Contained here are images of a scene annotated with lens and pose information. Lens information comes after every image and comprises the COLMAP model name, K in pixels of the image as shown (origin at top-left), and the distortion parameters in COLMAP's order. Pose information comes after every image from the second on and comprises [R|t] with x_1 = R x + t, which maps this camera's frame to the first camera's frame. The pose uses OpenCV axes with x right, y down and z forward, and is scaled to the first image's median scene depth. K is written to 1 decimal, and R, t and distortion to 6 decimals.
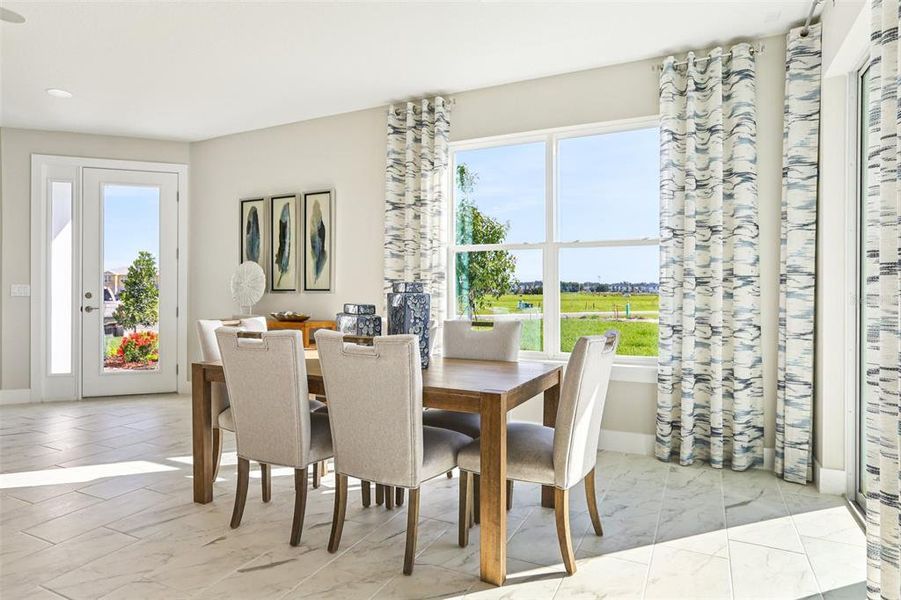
lens RADIAL K [[525.7, 0, 450.0], [0, 525.7, 290.9], [0, 0, 1]] dist [-0.043866, 0.036879]
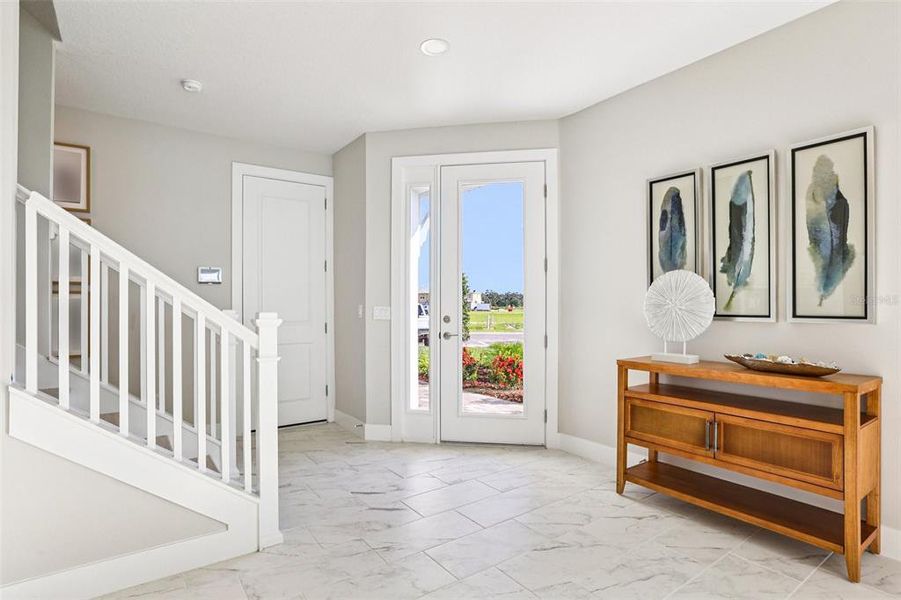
lens RADIAL K [[461.1, 0, 449.3], [0, 461.1, 304.0], [0, 0, 1]] dist [-0.056995, 0.030156]
pose [[0.879150, -0.003287, -0.476534, -0.415149], [0.002592, 0.999994, -0.002117, -0.017172], [0.476538, 0.000626, 0.879154, 0.430702]]
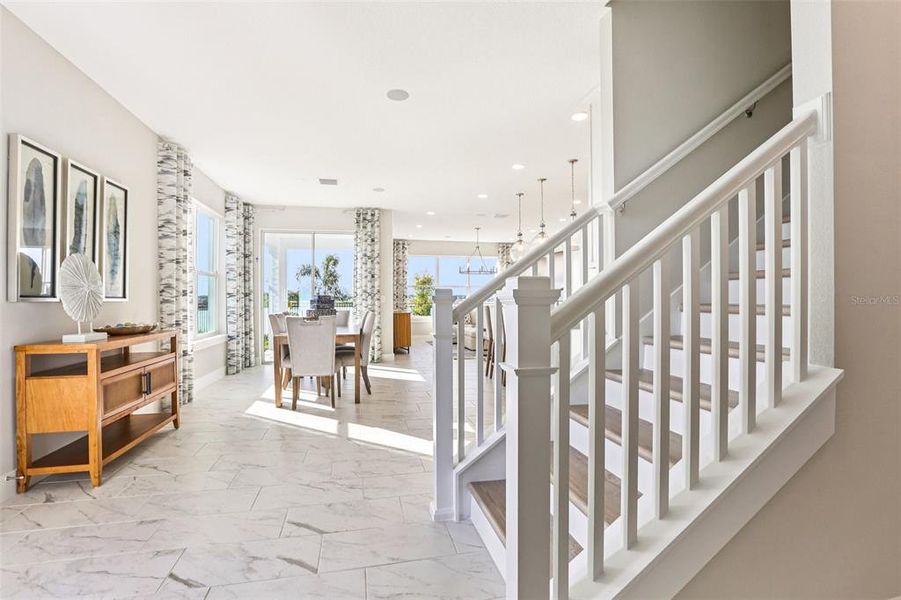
lens RADIAL K [[420.2, 0, 450.5], [0, 420.2, 300.0], [0, 0, 1]] dist [-0.052228, 0.019809]
pose [[-0.627840, 0.000014, 0.778342, -1.234069], [0.001996, 0.999997, 0.001592, 0.002831], [-0.778340, 0.002553, -0.627838, 1.089292]]
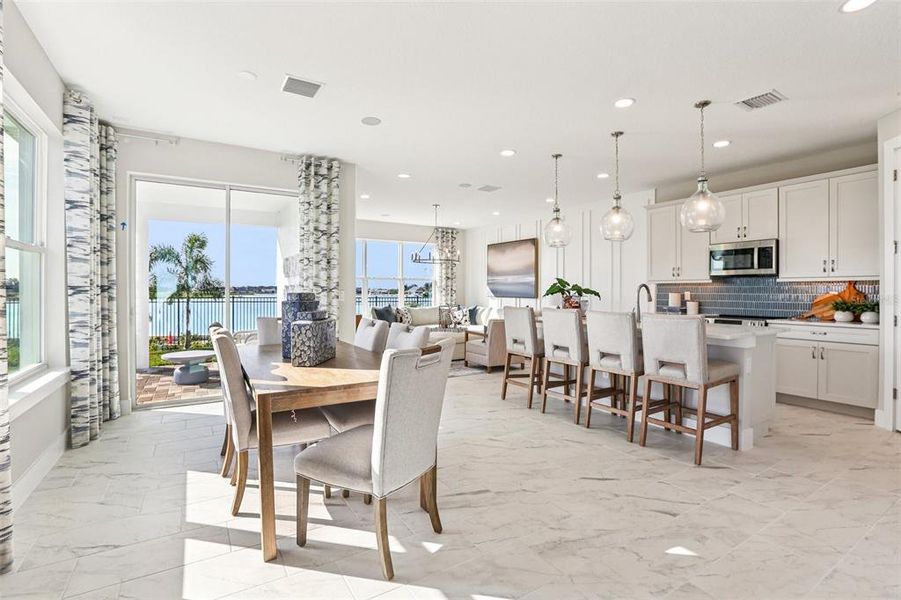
lens RADIAL K [[420.3, 0, 451.0], [0, 420.3, 295.1], [0, 0, 1]] dist [-0.054976, 0.022026]
pose [[-0.849215, -0.007181, 0.527999, -0.589426], [-0.003224, 0.999959, 0.008415, -0.012311], [-0.528038, 0.005444, -0.849203, 1.041520]]
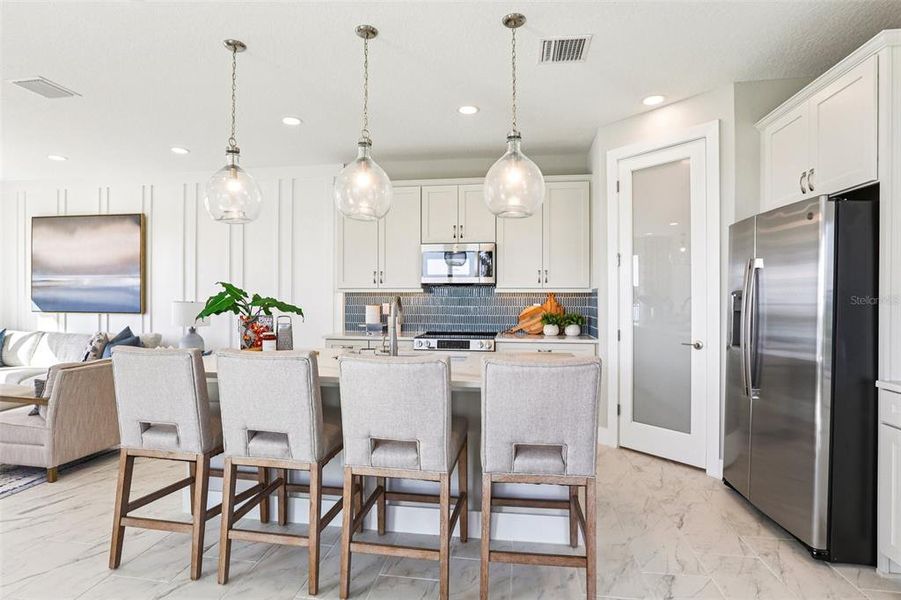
lens RADIAL K [[451.3, 0, 450.5], [0, 451.3, 300.0], [0, 0, 1]] dist [-0.057396, 0.027094]
pose [[-0.952154, -0.001153, -0.305617, -0.345939], [-0.002610, 0.999987, 0.004358, -0.028209], [0.305608, 0.004947, -0.952144, 0.631285]]
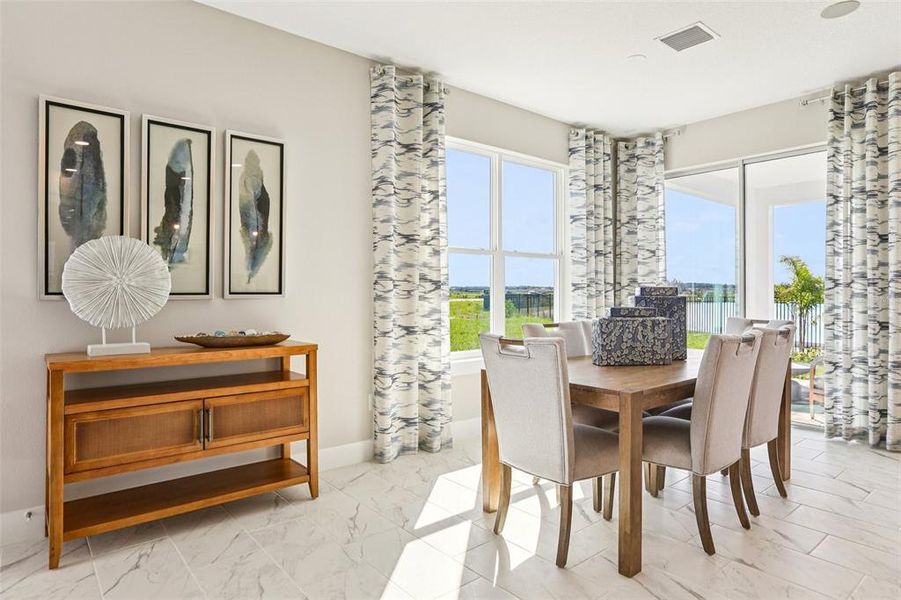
lens RADIAL K [[525.7, 0, 450.0], [0, 525.7, 290.9], [0, 0, 1]] dist [-0.043866, 0.036879]
pose [[0.405438, -0.001186, 0.914122, -0.803931], [0.000589, 0.999999, 0.001037, -0.005772], [-0.914122, 0.000118, 0.405438, 0.583429]]
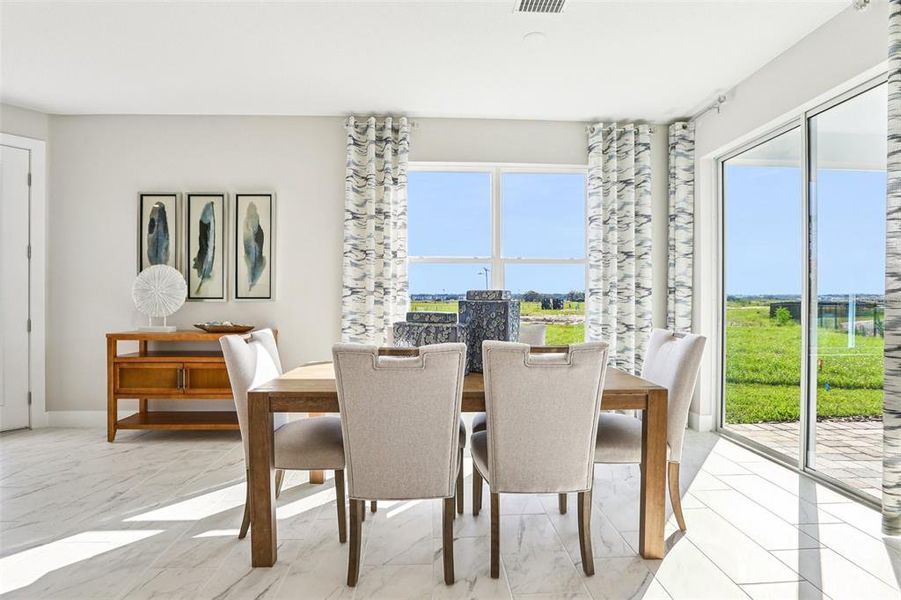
lens RADIAL K [[420.2, 0, 450.5], [0, 420.2, 300.0], [0, 0, 1]] dist [-0.052228, 0.019809]
pose [[0.876976, -0.002121, 0.480530, -0.330554], [0.000377, 0.999993, 0.003725, -0.000784], [-0.480534, -0.003086, 0.876971, 0.195035]]
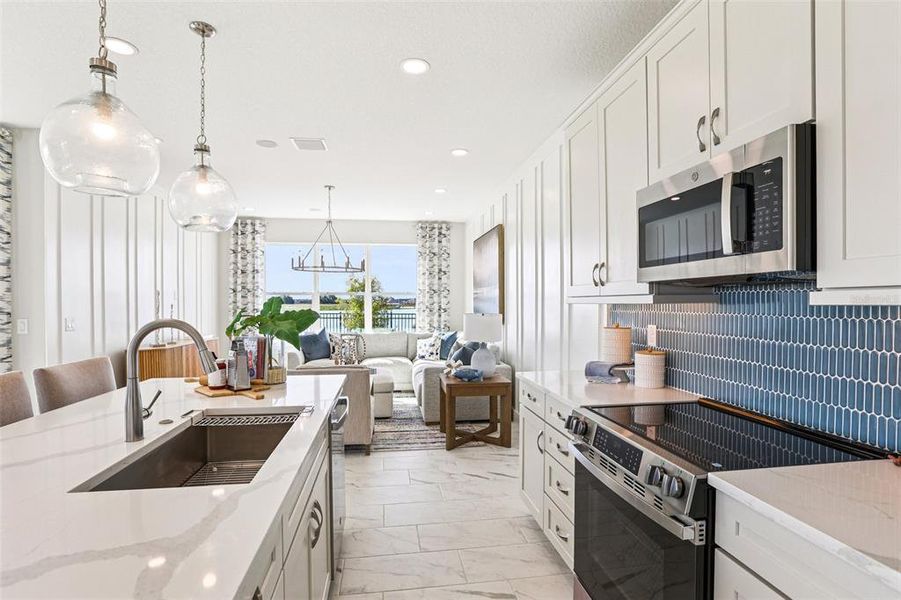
lens RADIAL K [[447.7, 0, 451.6], [0, 447.7, 307.6], [0, 0, 1]] dist [-0.081796, 0.067264]
pose [[-0.572712, -0.008336, 0.819714, -0.837885], [0.001113, 0.999939, 0.010946, -0.041948], [-0.819756, 0.007182, -0.572668, 0.041188]]
